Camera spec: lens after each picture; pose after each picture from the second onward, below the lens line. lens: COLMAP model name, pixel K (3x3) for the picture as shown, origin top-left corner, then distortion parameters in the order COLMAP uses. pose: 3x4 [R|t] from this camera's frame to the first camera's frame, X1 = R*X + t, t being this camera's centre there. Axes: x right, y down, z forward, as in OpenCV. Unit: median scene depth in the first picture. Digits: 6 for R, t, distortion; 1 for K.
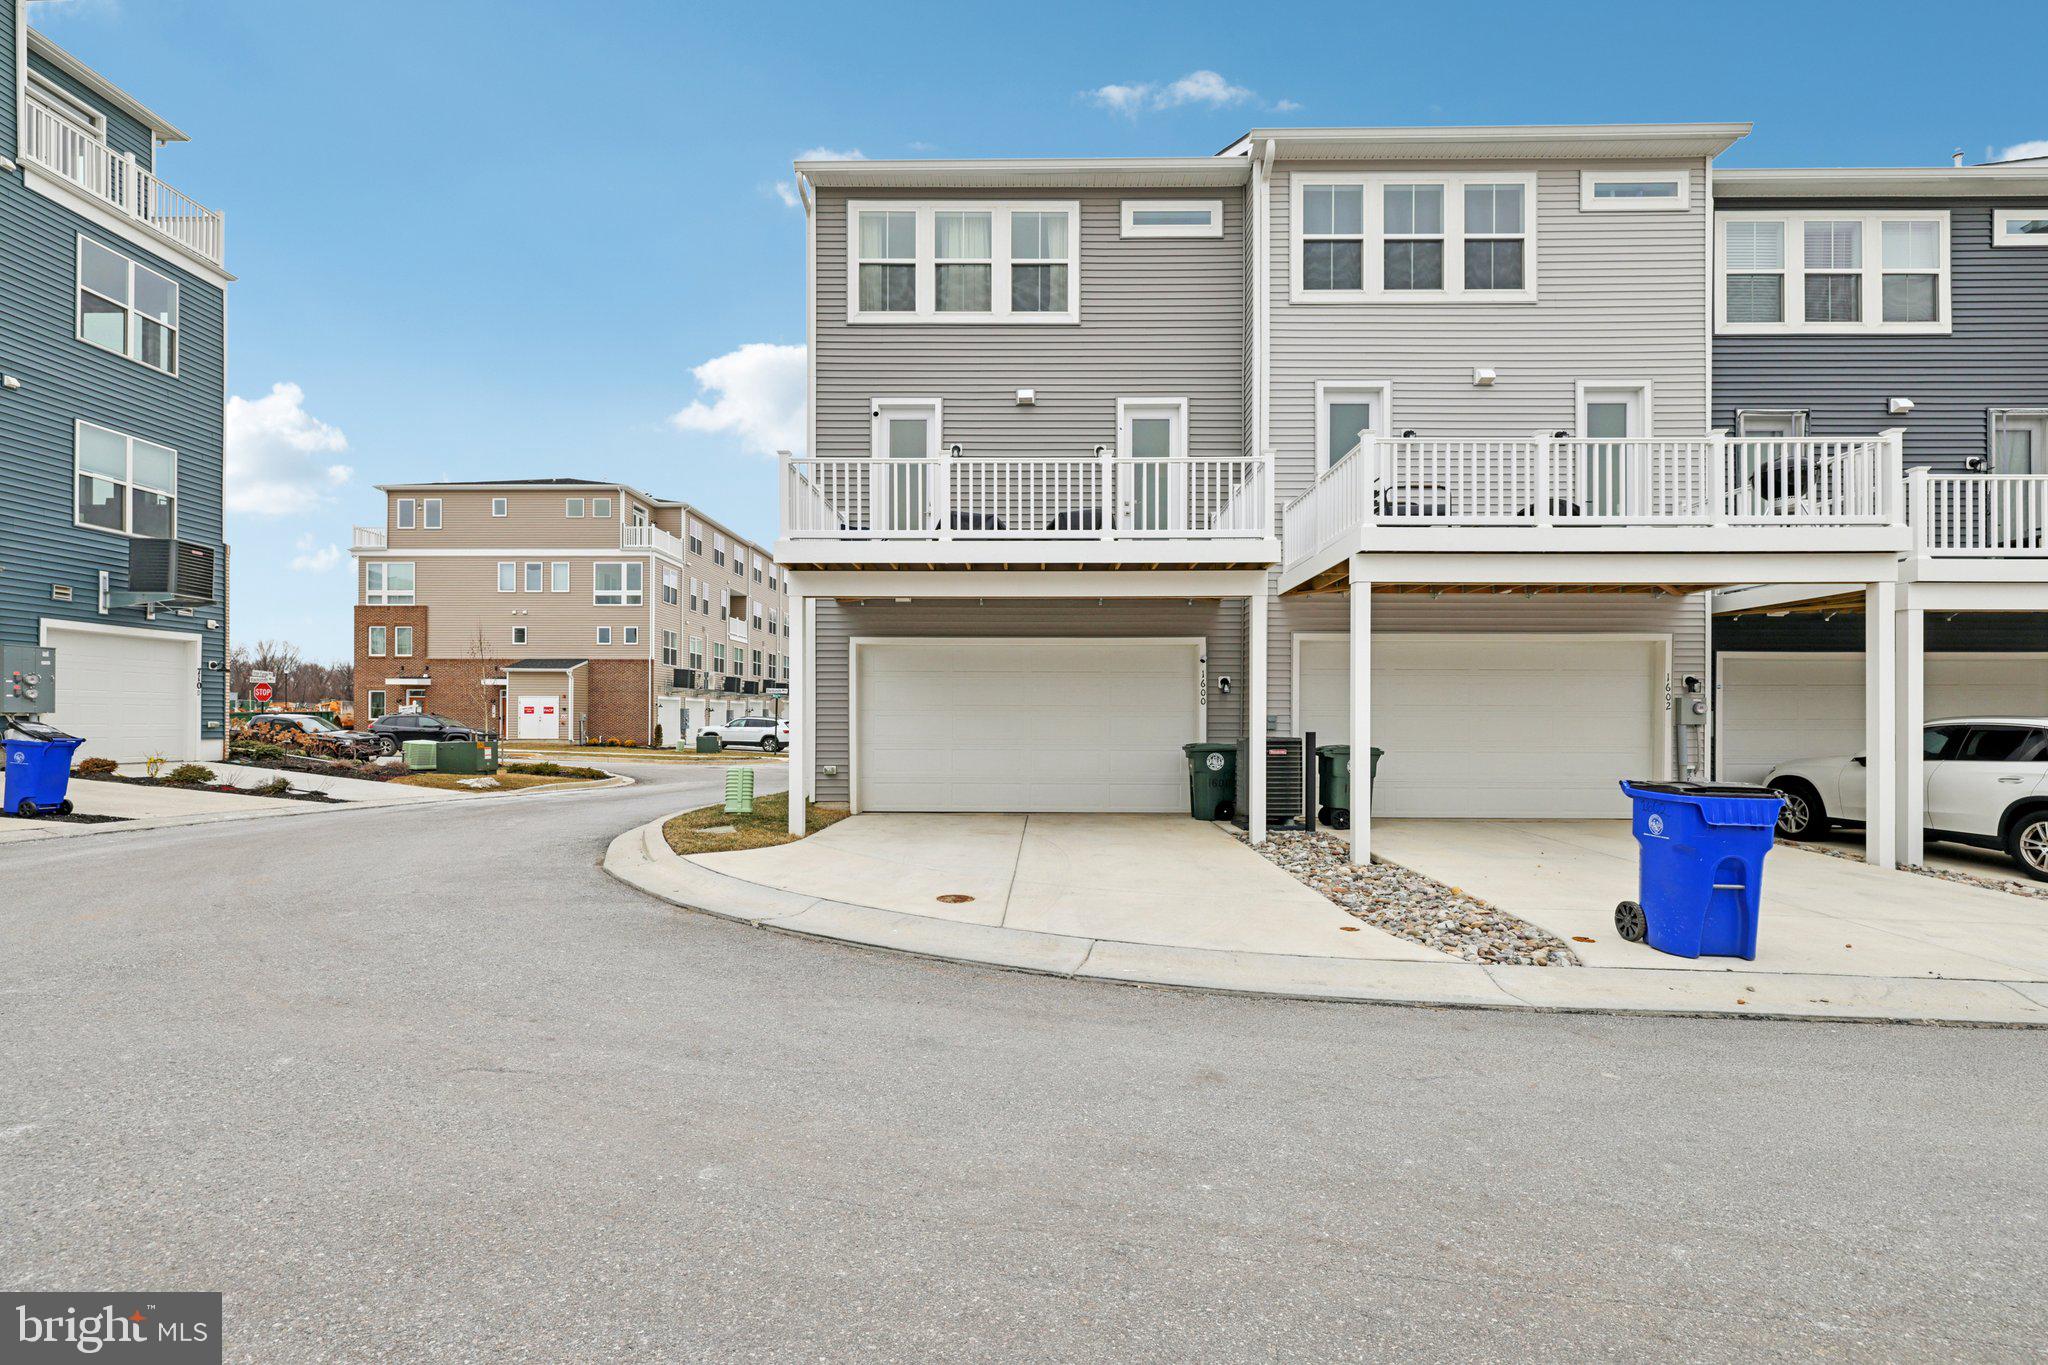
lens RADIAL K [[874.6, 0, 1016.8], [0, 874.6, 687.9], [0, 0, 1]] dist [-0.001296, 0.000285]
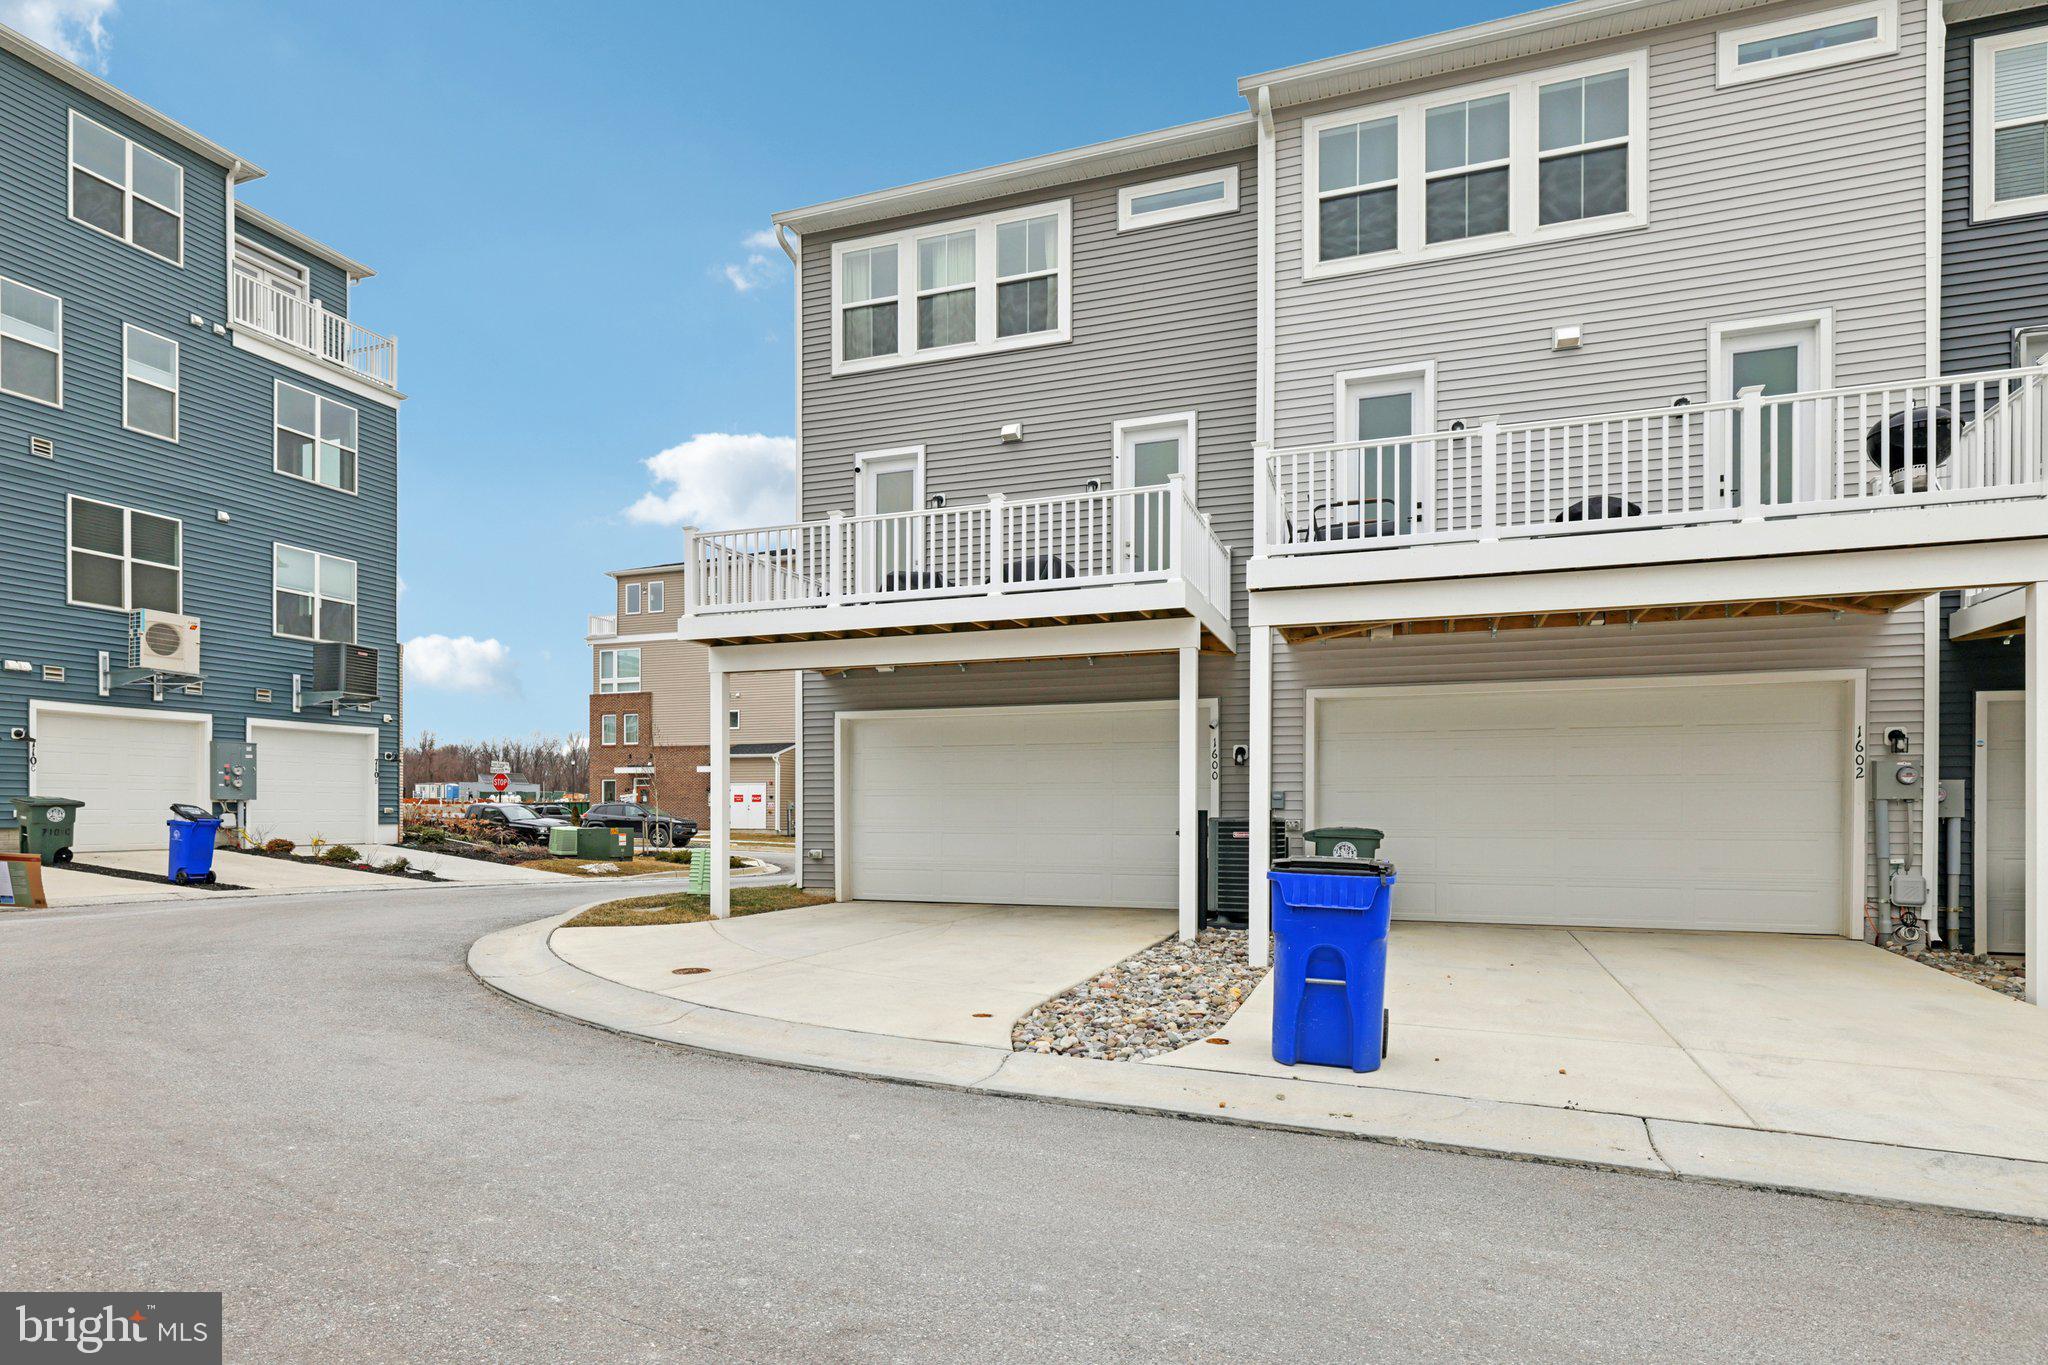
lens RADIAL K [[1077.4, 0, 1016.5], [0, 1077.4, 769.9], [0, 0, 1]] dist [-0.001337, 0.001073]
pose [[0.947145, -0.015126, -0.320448, 0.360069], [0.014878, 0.999884, -0.003224, 0.010487], [0.320459, -0.001714, 0.947261, -0.026947]]
